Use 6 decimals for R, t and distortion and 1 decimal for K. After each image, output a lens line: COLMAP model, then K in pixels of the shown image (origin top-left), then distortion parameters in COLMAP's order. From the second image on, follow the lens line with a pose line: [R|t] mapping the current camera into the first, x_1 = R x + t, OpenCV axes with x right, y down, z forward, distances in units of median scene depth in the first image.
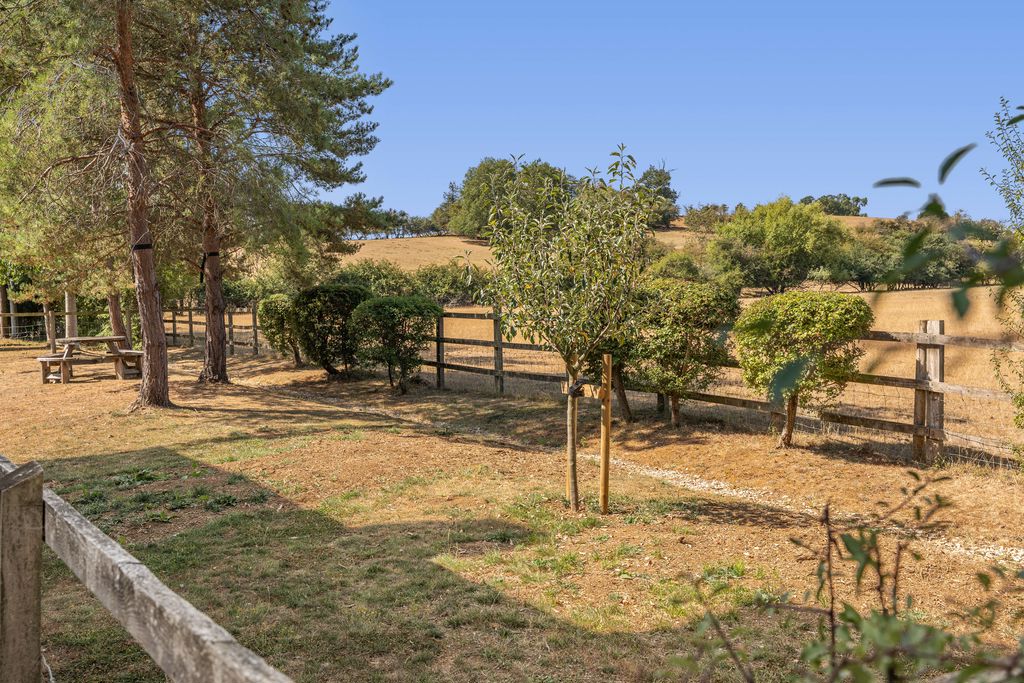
lens RADIAL K [[1057.1, 0, 511.0], [0, 1057.1, 339.6], [0, 0, 1]] dist [-0.023551, 0.000000]
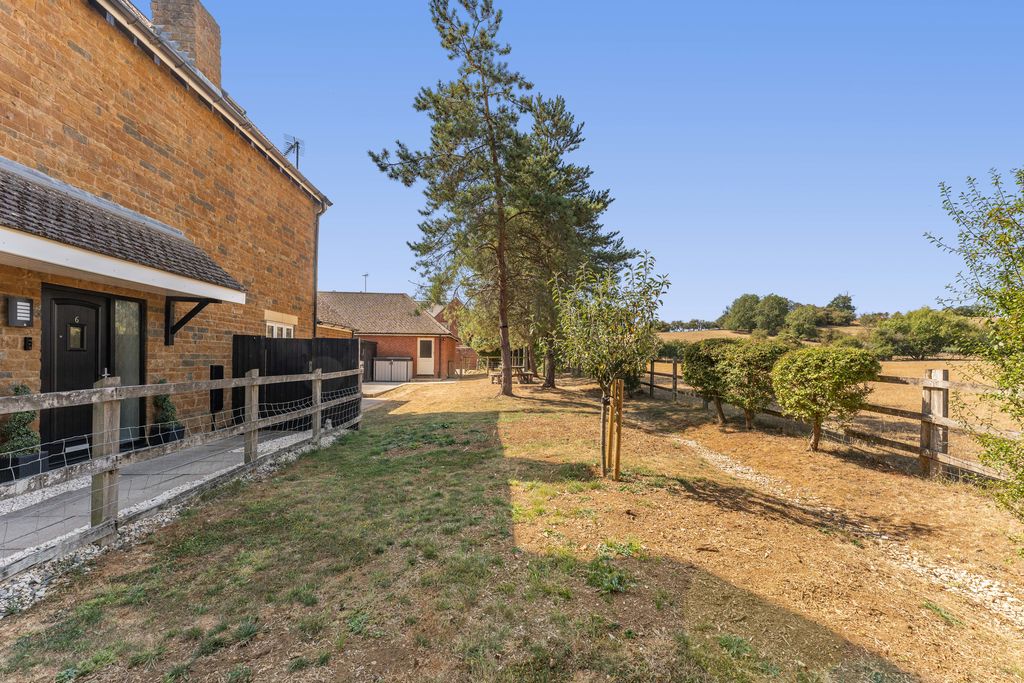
lens RADIAL K [[428.9, 0, 514.9], [0, 428.9, 345.5], [0, 0, 1]] dist [-0.000673, -0.000054]
pose [[0.870267, 0.011996, -0.492434, 0.167325], [-0.042648, 0.997784, -0.051063, 0.001725], [0.490730, 0.065439, 0.868851, 0.219944]]
